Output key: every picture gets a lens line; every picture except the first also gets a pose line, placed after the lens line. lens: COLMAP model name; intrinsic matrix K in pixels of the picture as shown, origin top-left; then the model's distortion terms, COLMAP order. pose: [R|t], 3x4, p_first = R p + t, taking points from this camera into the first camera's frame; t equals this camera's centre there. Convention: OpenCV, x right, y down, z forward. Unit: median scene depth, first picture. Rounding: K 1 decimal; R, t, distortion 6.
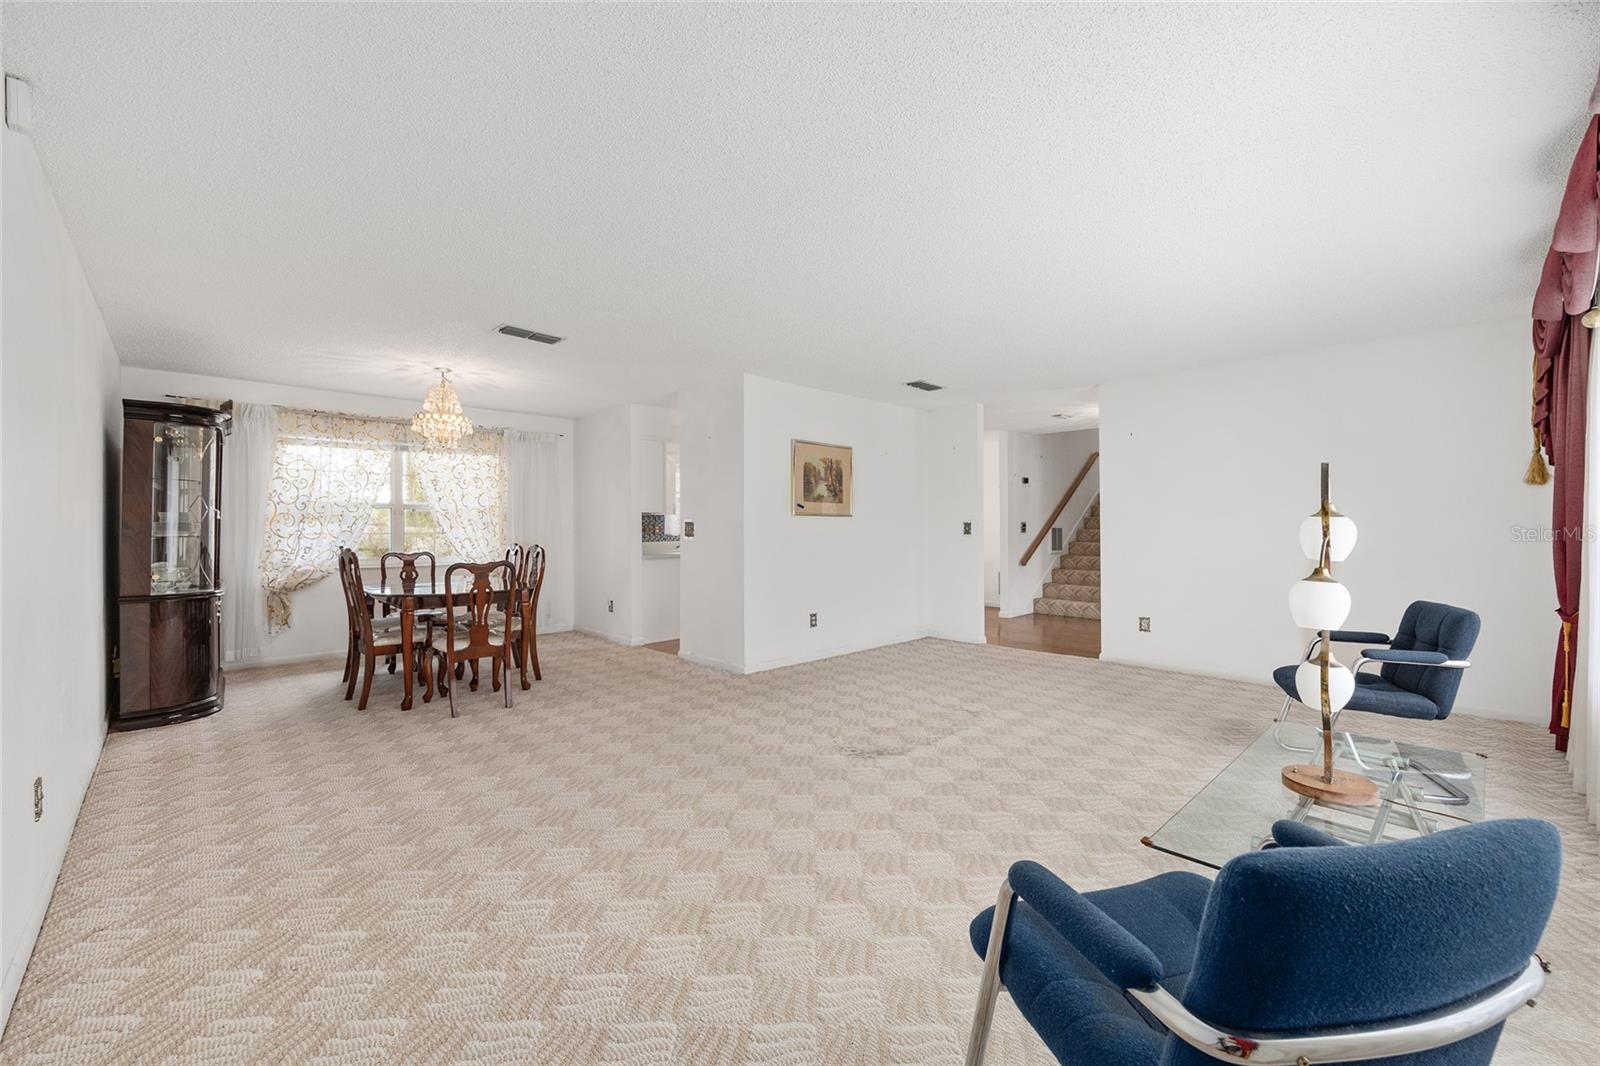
lens RADIAL K [[642.7, 0, 798.2], [0, 642.7, 525.7], [0, 0, 1]] dist [-0.006795, -0.000083]
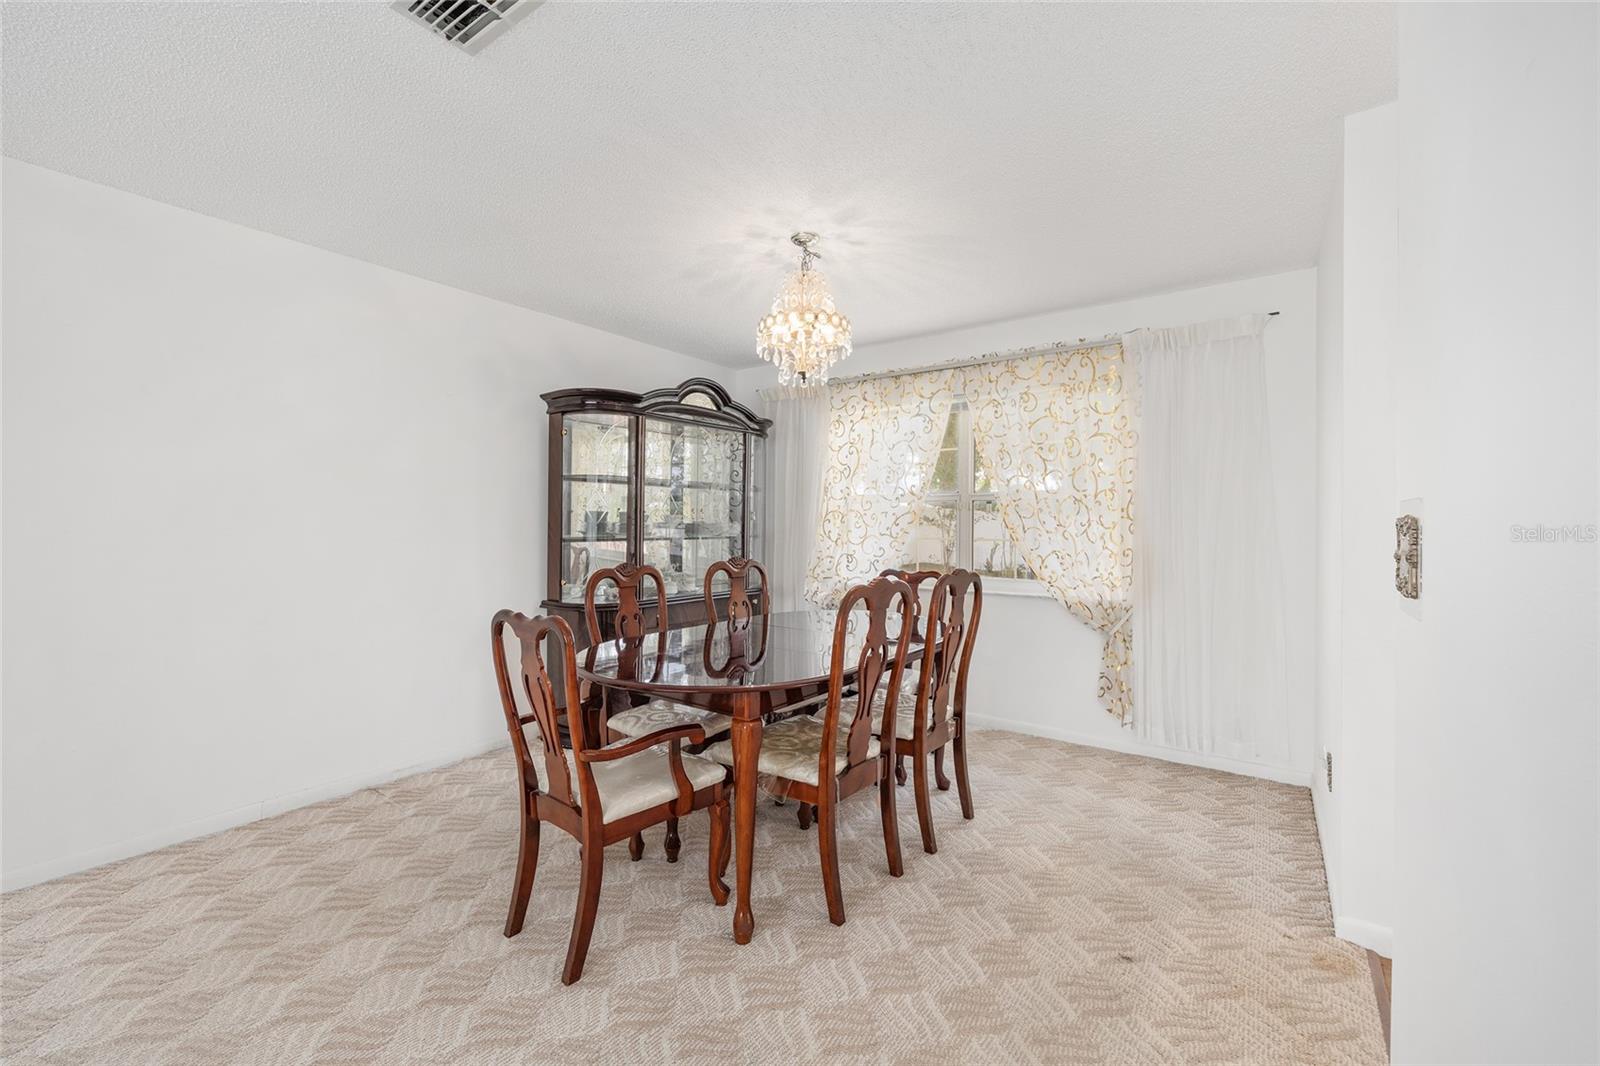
lens RADIAL K [[642.7, 0, 798.2], [0, 642.7, 525.7], [0, 0, 1]] dist [-0.006795, -0.000083]
pose [[0.191483, 0.000882, -0.981496, -0.021918], [-0.002194, 0.999997, 0.000471, -0.001468], [0.981494, 0.002063, 0.191484, 0.769350]]
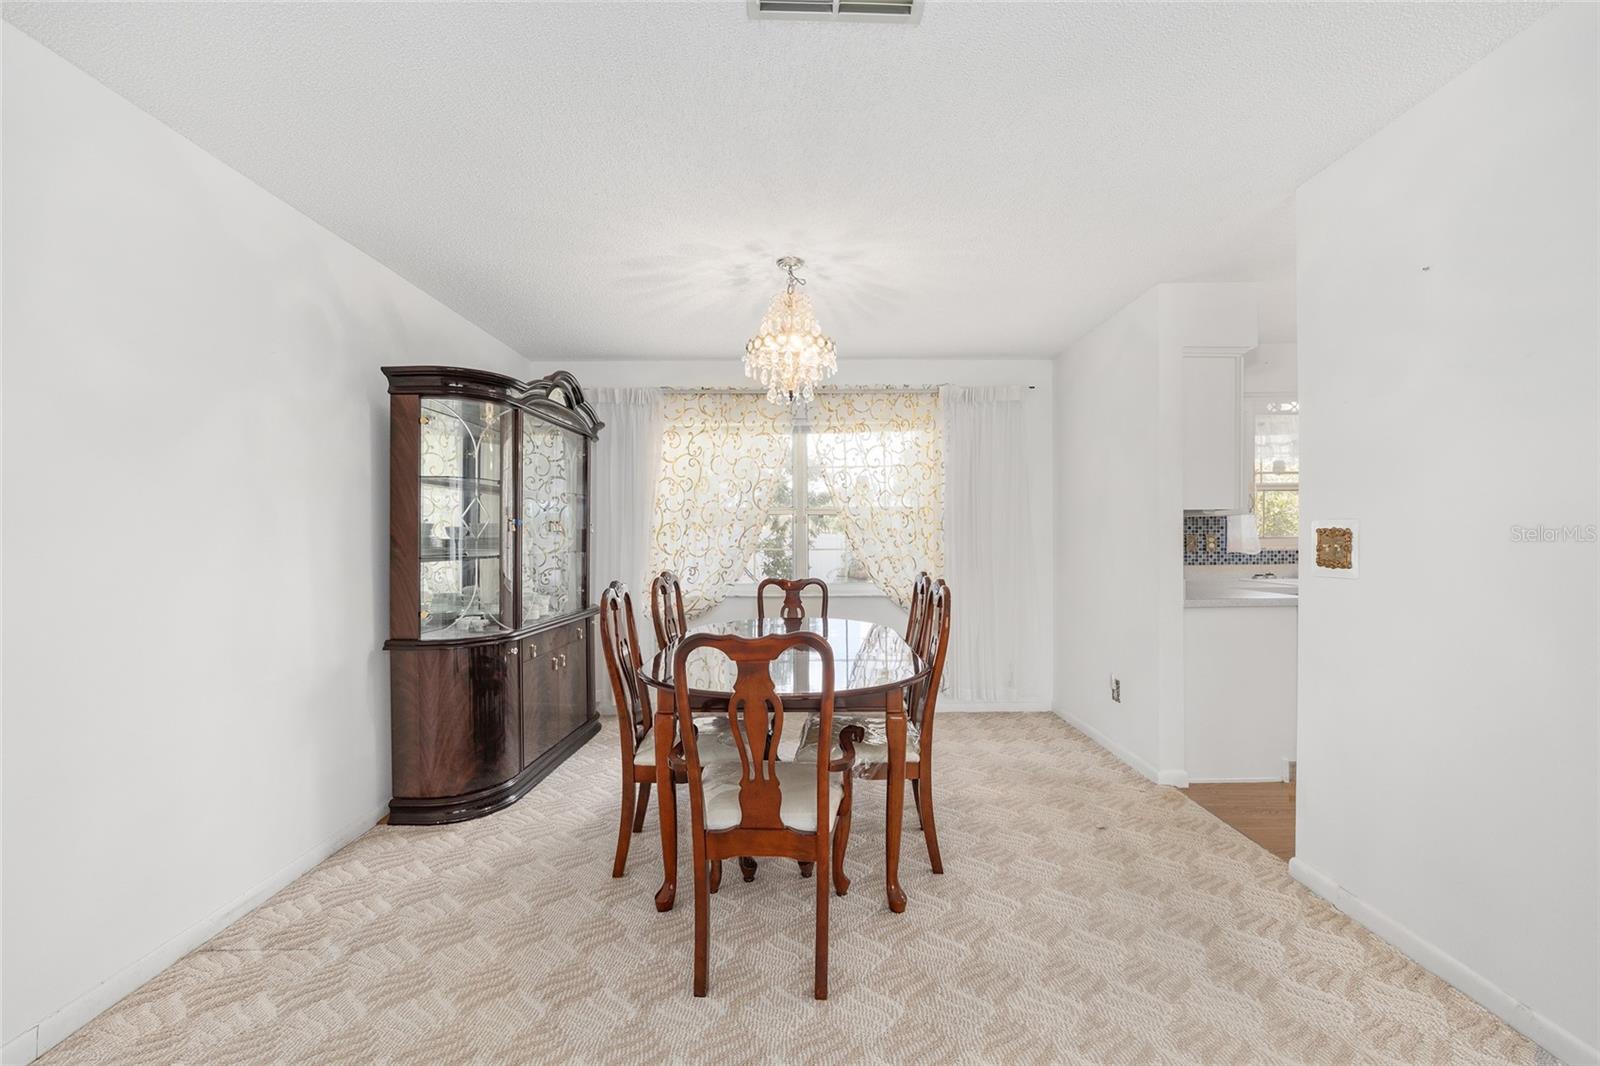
lens RADIAL K [[653.2, 0, 798.6], [0, 653.2, 550.2], [0, 0, 1]] dist [0.000787, -0.000006]
pose [[0.726291, 0.010982, -0.687299, -0.132105], [0.005737, 0.999741, 0.022036, -0.003214], [0.687363, -0.019947, 0.726040, 0.503716]]
